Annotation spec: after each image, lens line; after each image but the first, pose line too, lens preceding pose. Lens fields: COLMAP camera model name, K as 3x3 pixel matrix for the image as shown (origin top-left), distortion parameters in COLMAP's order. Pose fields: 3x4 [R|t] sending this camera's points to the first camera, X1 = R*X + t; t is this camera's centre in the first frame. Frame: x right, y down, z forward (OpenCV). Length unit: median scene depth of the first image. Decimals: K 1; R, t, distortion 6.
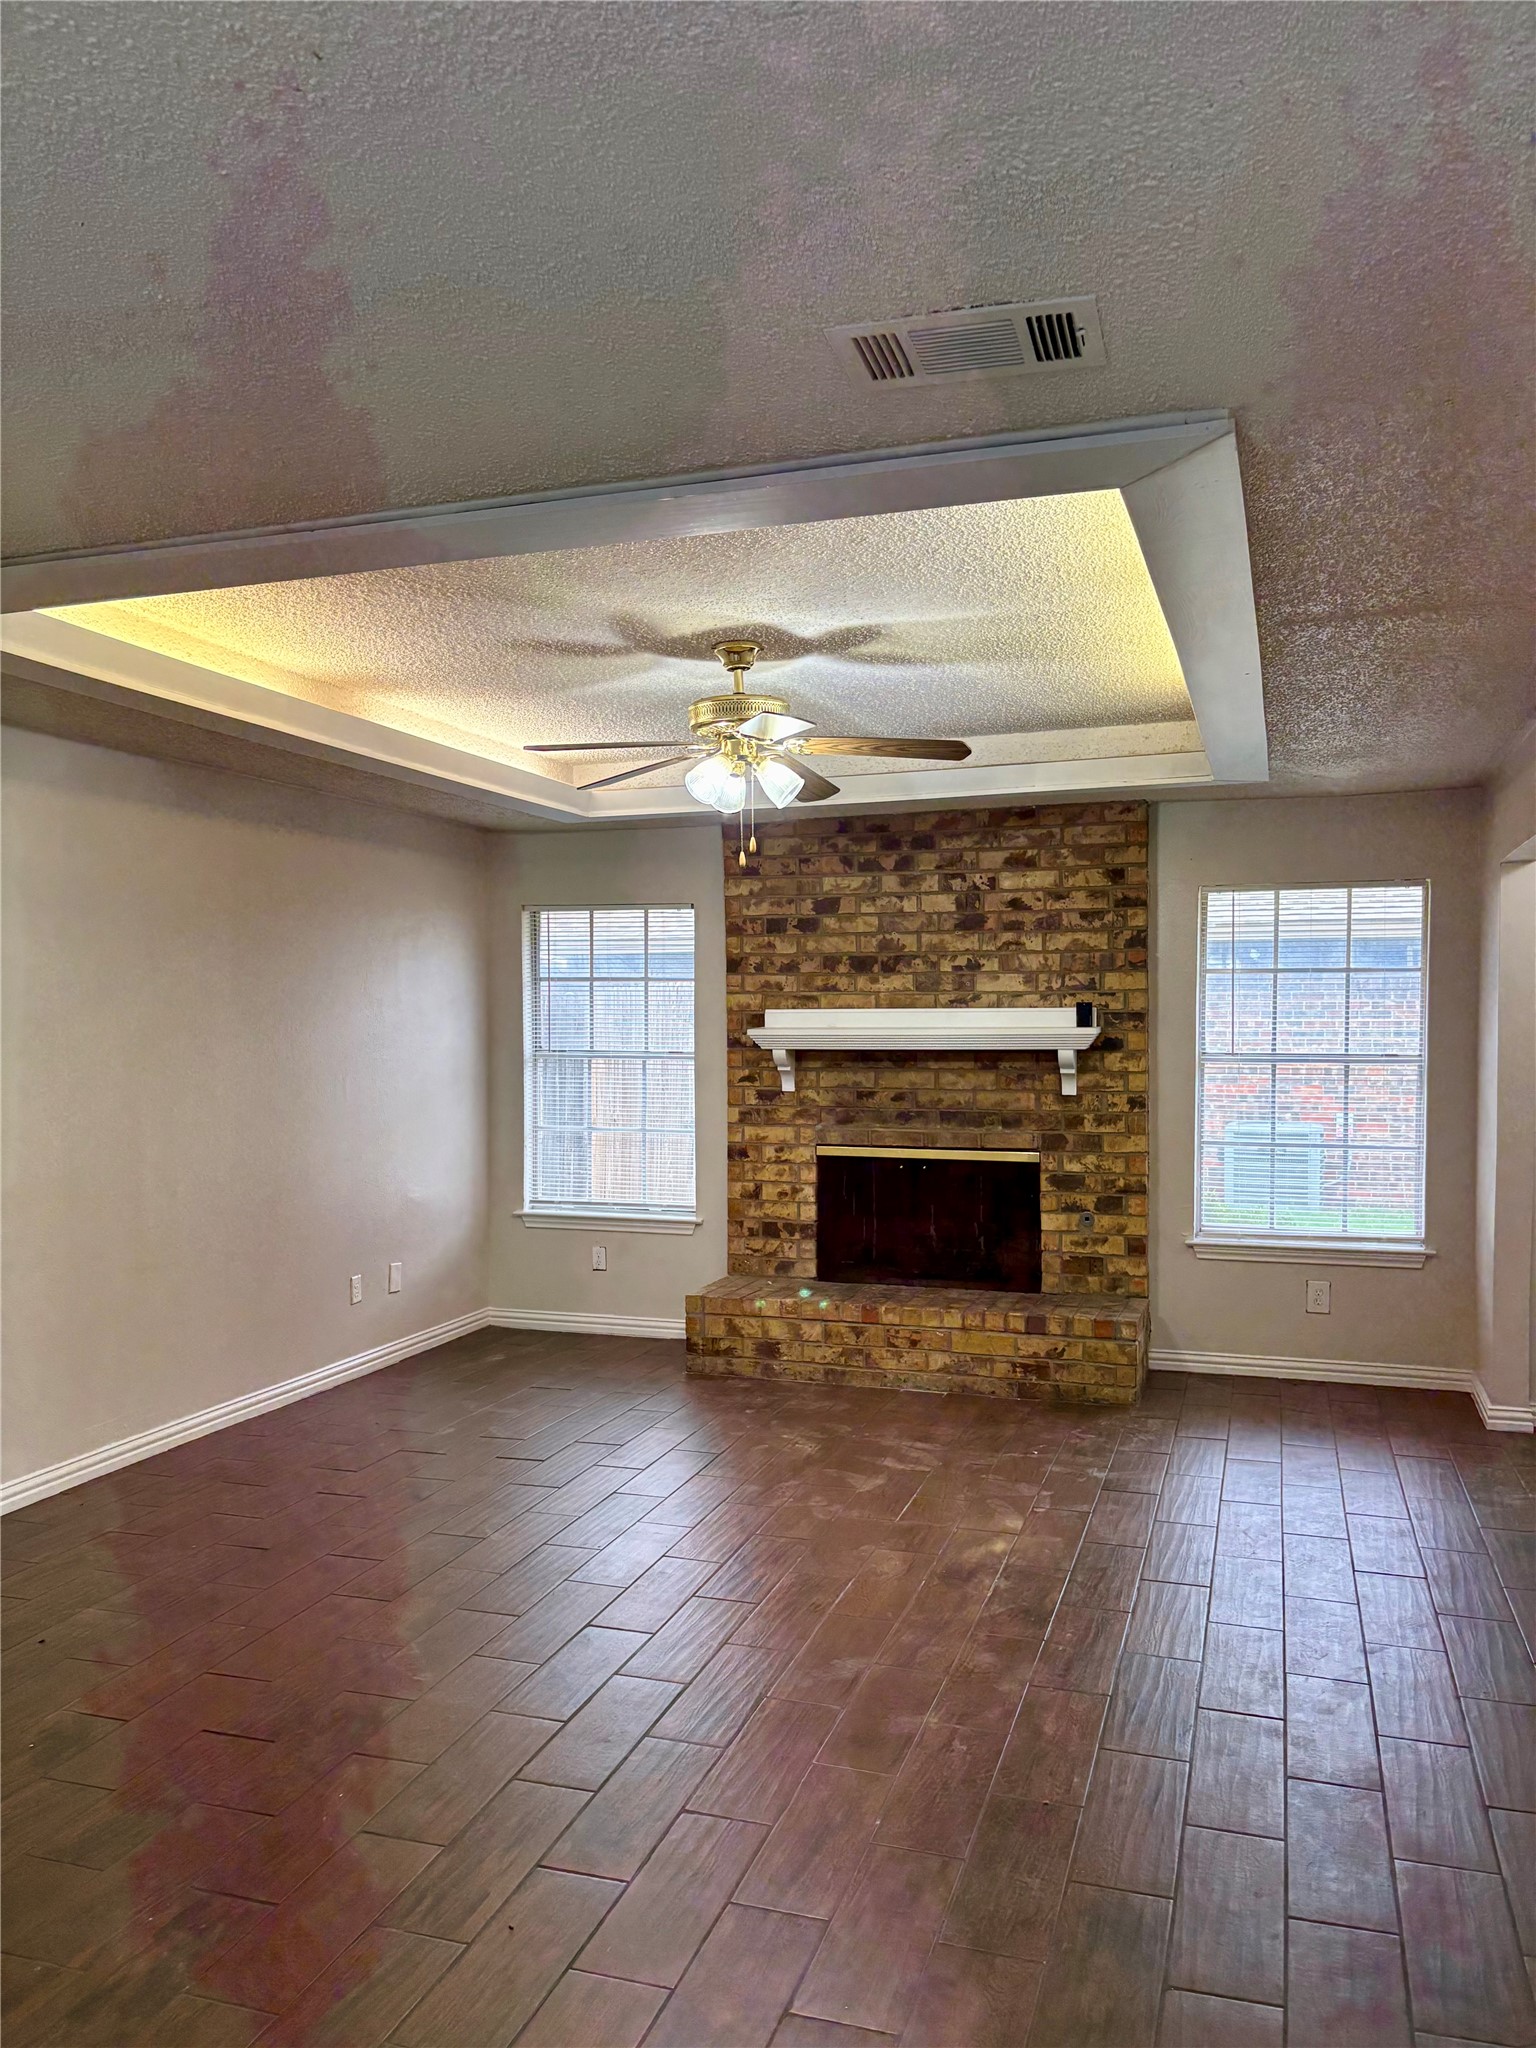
lens RADIAL K [[1553.9, 0, 766.6], [0, 1553.9, 1041.3], [0, 0, 1]] dist [0.191021, -0.560098]
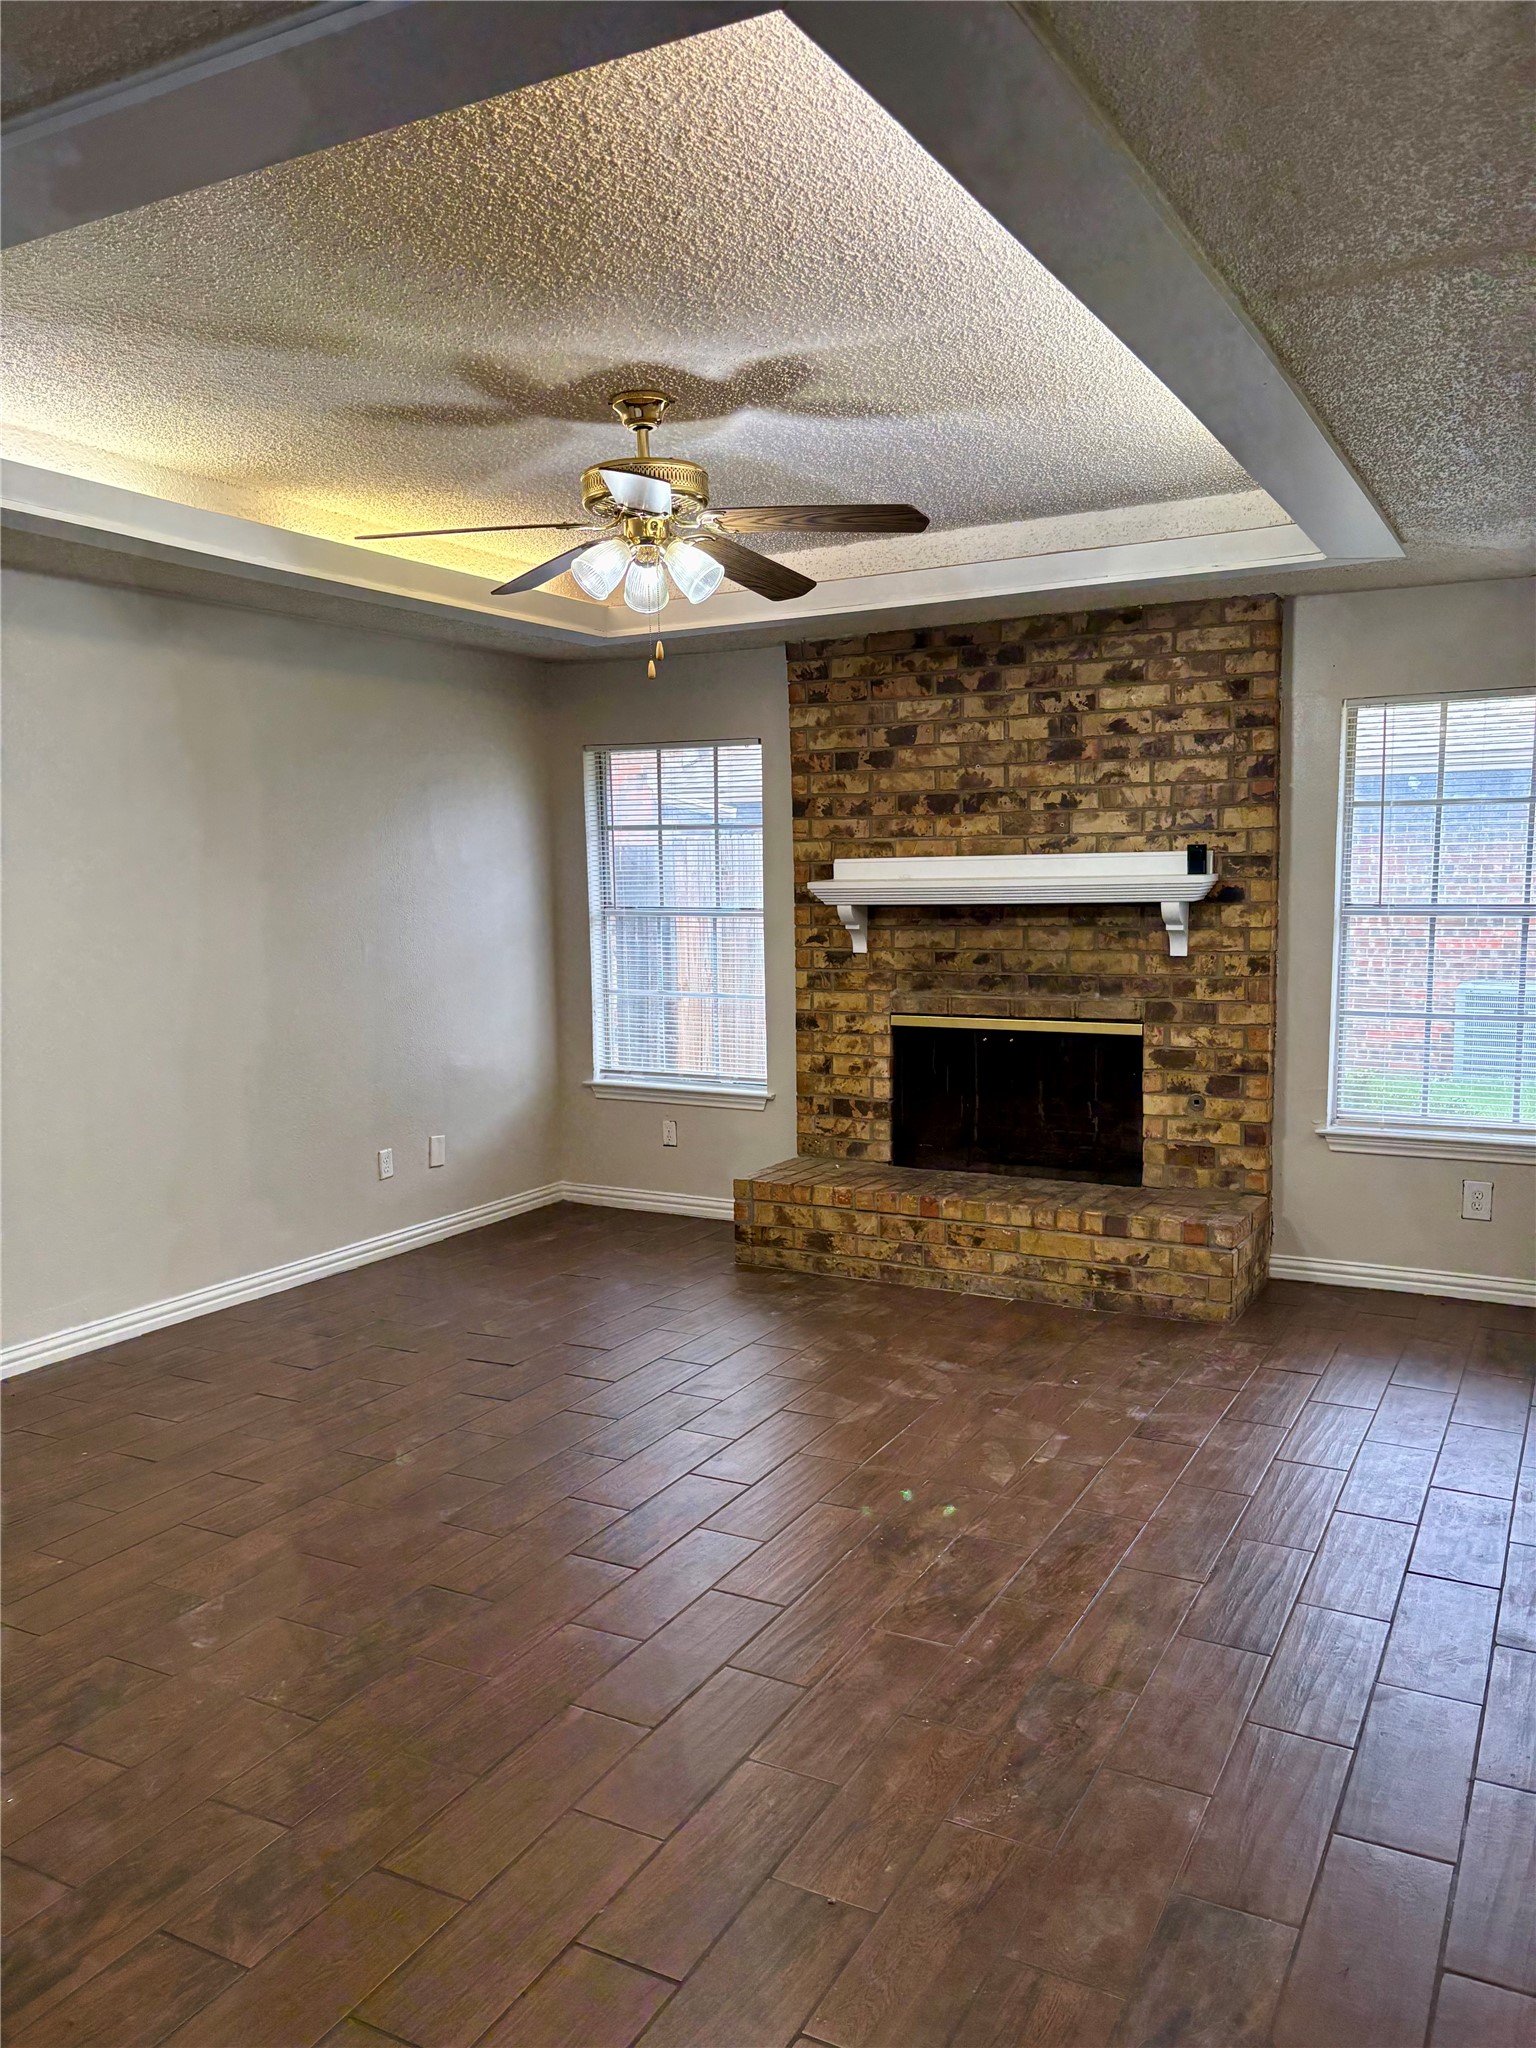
lens RADIAL K [[1553.9, 0, 766.6], [0, 1553.9, 1041.3], [0, 0, 1]] dist [0.191021, -0.560098]
pose [[0.985410, 0.009415, -0.169935, 0.118426], [0.006312, 0.995760, 0.091768, 0.001065], [0.170079, -0.091502, 0.981173, 0.128648]]
